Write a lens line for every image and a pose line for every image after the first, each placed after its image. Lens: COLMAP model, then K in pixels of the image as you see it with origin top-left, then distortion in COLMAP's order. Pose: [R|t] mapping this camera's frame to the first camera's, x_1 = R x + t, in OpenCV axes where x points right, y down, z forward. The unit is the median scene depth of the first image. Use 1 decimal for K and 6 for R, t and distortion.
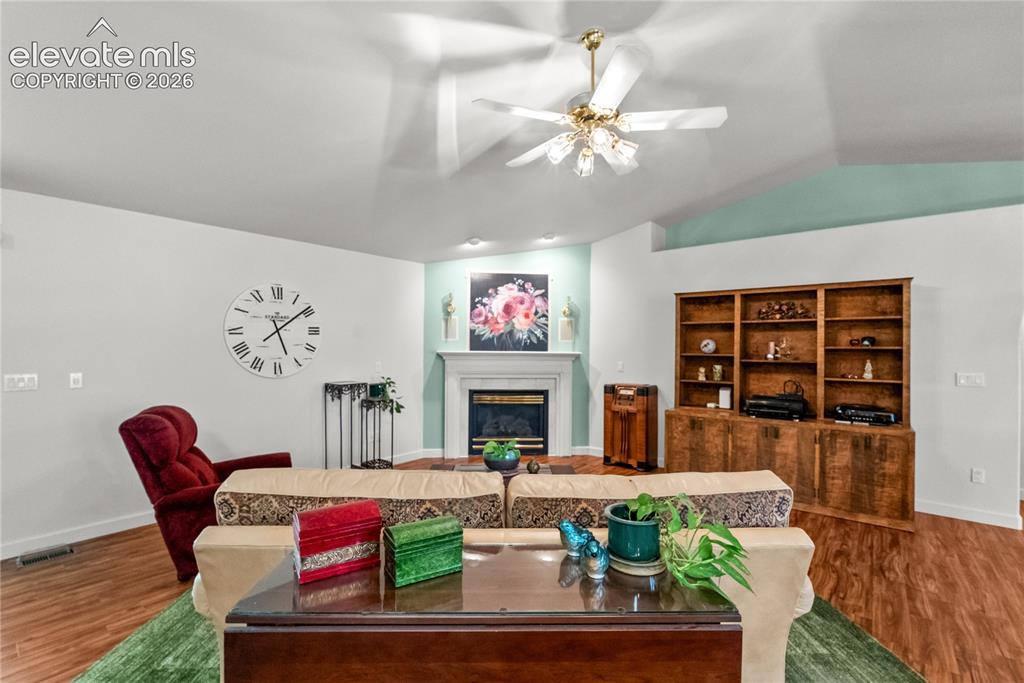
lens RADIAL K [[452.6, 0, 512.7], [0, 452.6, 349.4], [0, 0, 1]] dist [-0.006756, 0.000378]
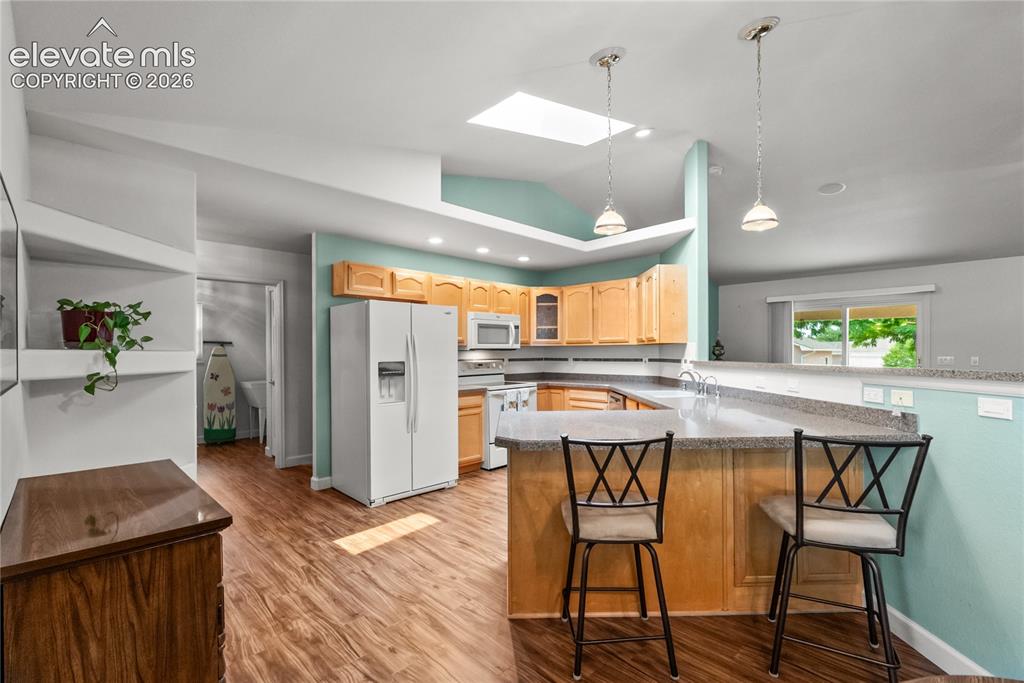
lens RADIAL K [[452.6, 0, 512.7], [0, 452.6, 349.4], [0, 0, 1]] dist [-0.006756, 0.000378]
pose [[-0.104837, -0.009269, -0.994446, 0.674322], [-0.008102, 0.999931, -0.008466, 0.035730], [0.994456, 0.007169, -0.104905, -0.430936]]
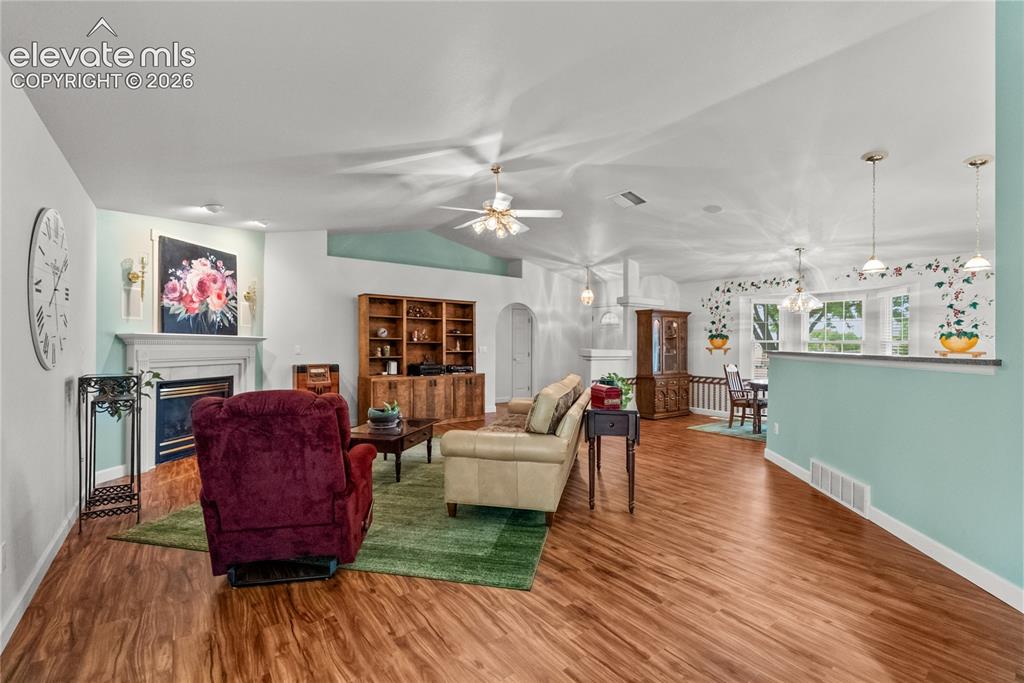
lens RADIAL K [[451.4, 0, 512.0], [0, 451.4, 341.5], [0, 0, 1]] dist [-0.004647, -0.000235]
pose [[0.245027, 0.001655, 0.969515, -0.868427], [0.003098, 0.999992, -0.002490, 0.026238], [-0.969511, 0.003613, 0.245020, 0.245290]]
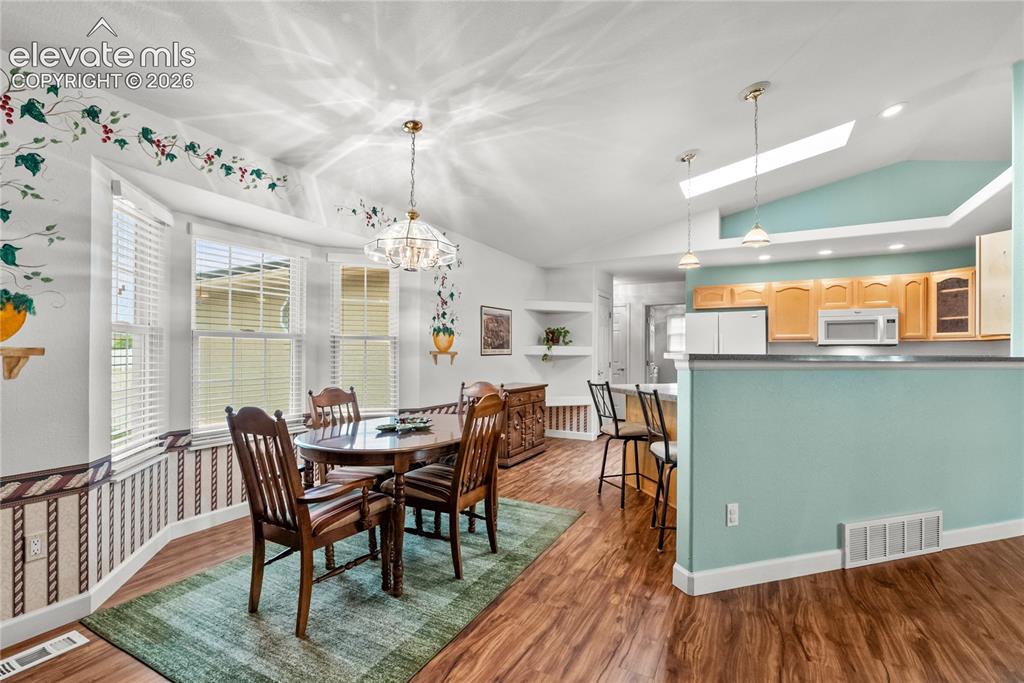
lens RADIAL K [[452.6, 0, 512.7], [0, 452.6, 349.4], [0, 0, 1]] dist [-0.006756, 0.000378]
pose [[-0.982045, -0.011315, -0.188309, 0.603737], [-0.012260, 0.999917, 0.003854, 0.043041], [0.188250, 0.006094, -0.982102, 0.354081]]
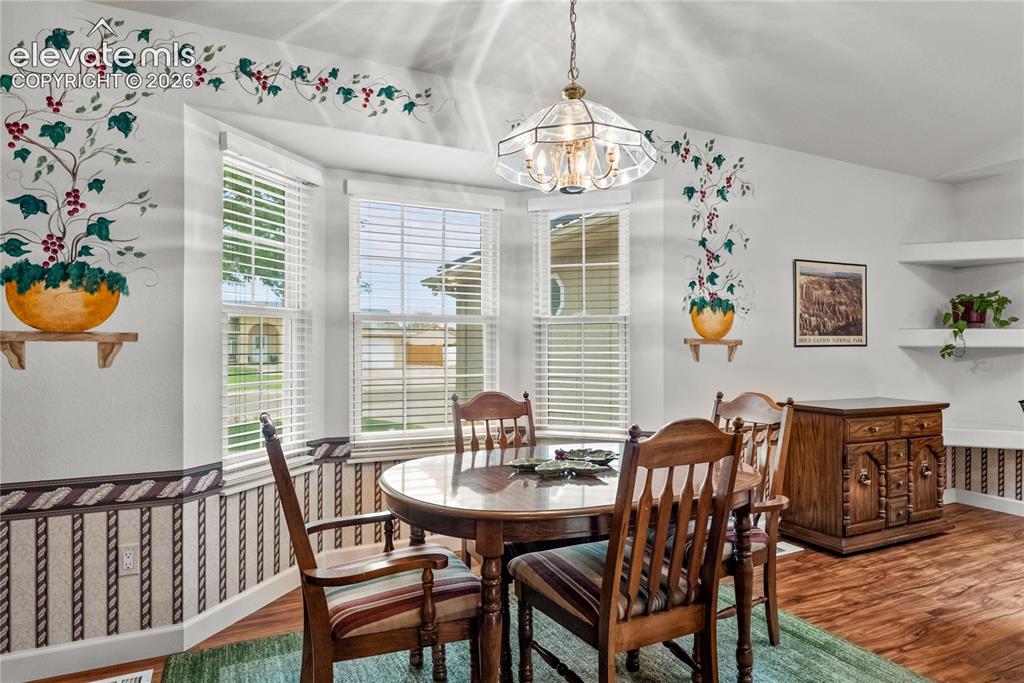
lens RADIAL K [[583.4, 0, 514.4], [0, 583.4, 344.5], [0, 0, 1]] dist [-0.005188, 0.001687]
pose [[-0.901243, -0.003702, 0.433298, 0.474861], [-0.000753, 0.999975, 0.006977, 0.054207], [-0.433314, 0.005961, -0.901224, 0.157870]]
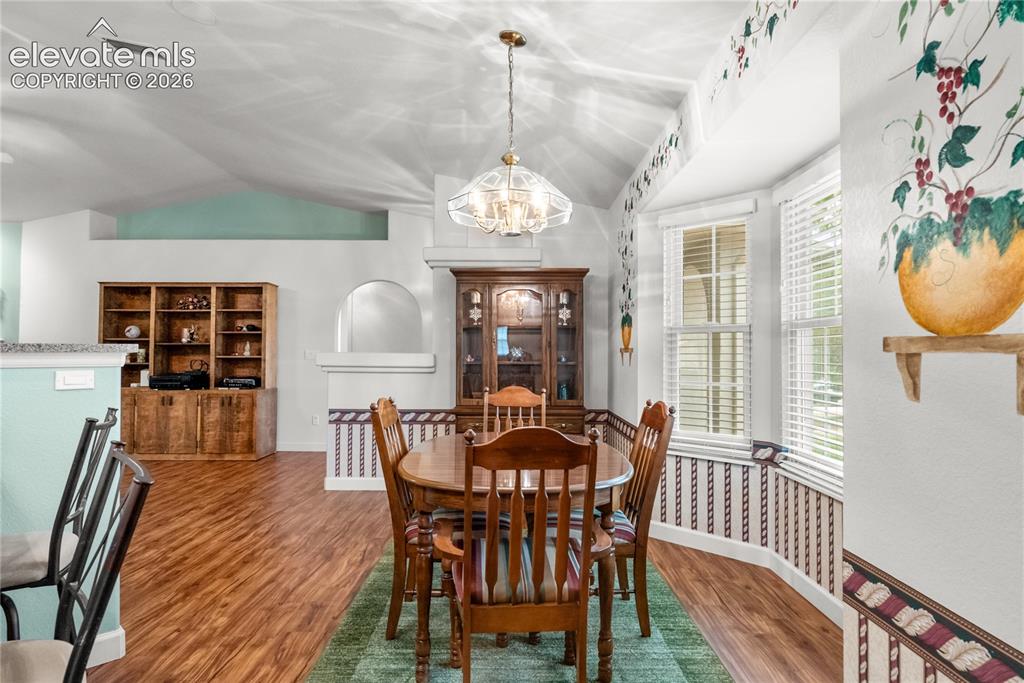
lens RADIAL K [[569.1, 0, 512.0], [0, 569.1, 341.5], [0, 0, 1]] dist [-0.000936, -0.000152]
pose [[0.779710, 0.010327, 0.626055, 0.286054], [0.007184, 0.999651, -0.025437, 0.059261], [-0.626099, 0.024331, 0.779364, -0.670138]]
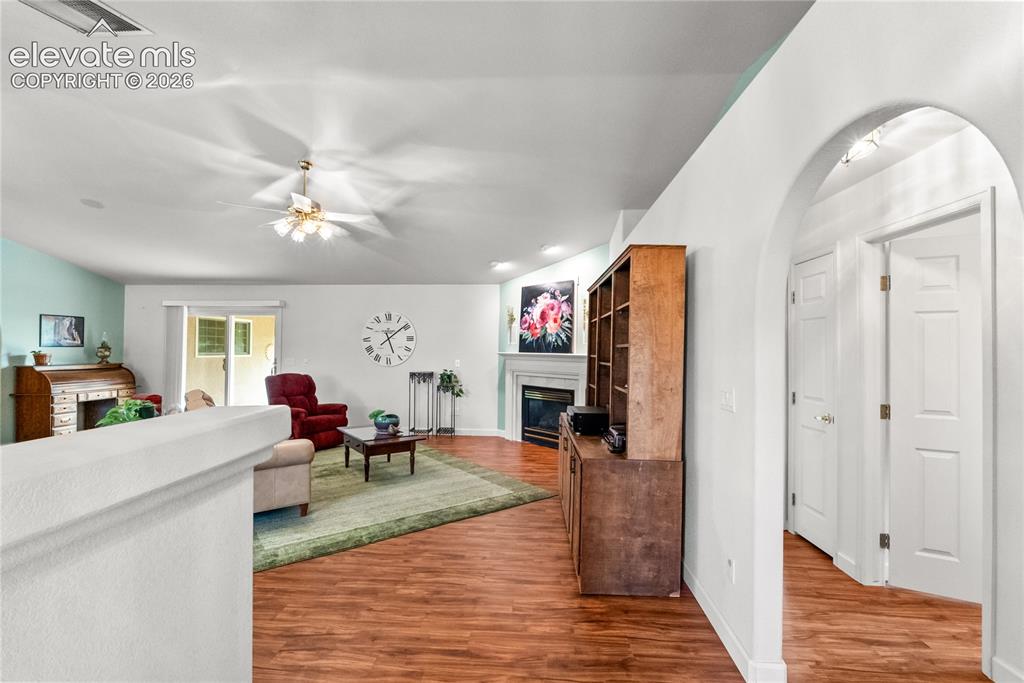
lens RADIAL K [[452.3, 0, 509.8], [0, 452.3, 342.6], [0, 0, 1]] dist [-0.009115, 0.000018]
pose [[0.585153, -0.014075, -0.810801, 1.040558], [-0.012010, 0.999589, -0.026020, 0.010464], [0.810834, 0.024964, 0.584744, 0.335914]]
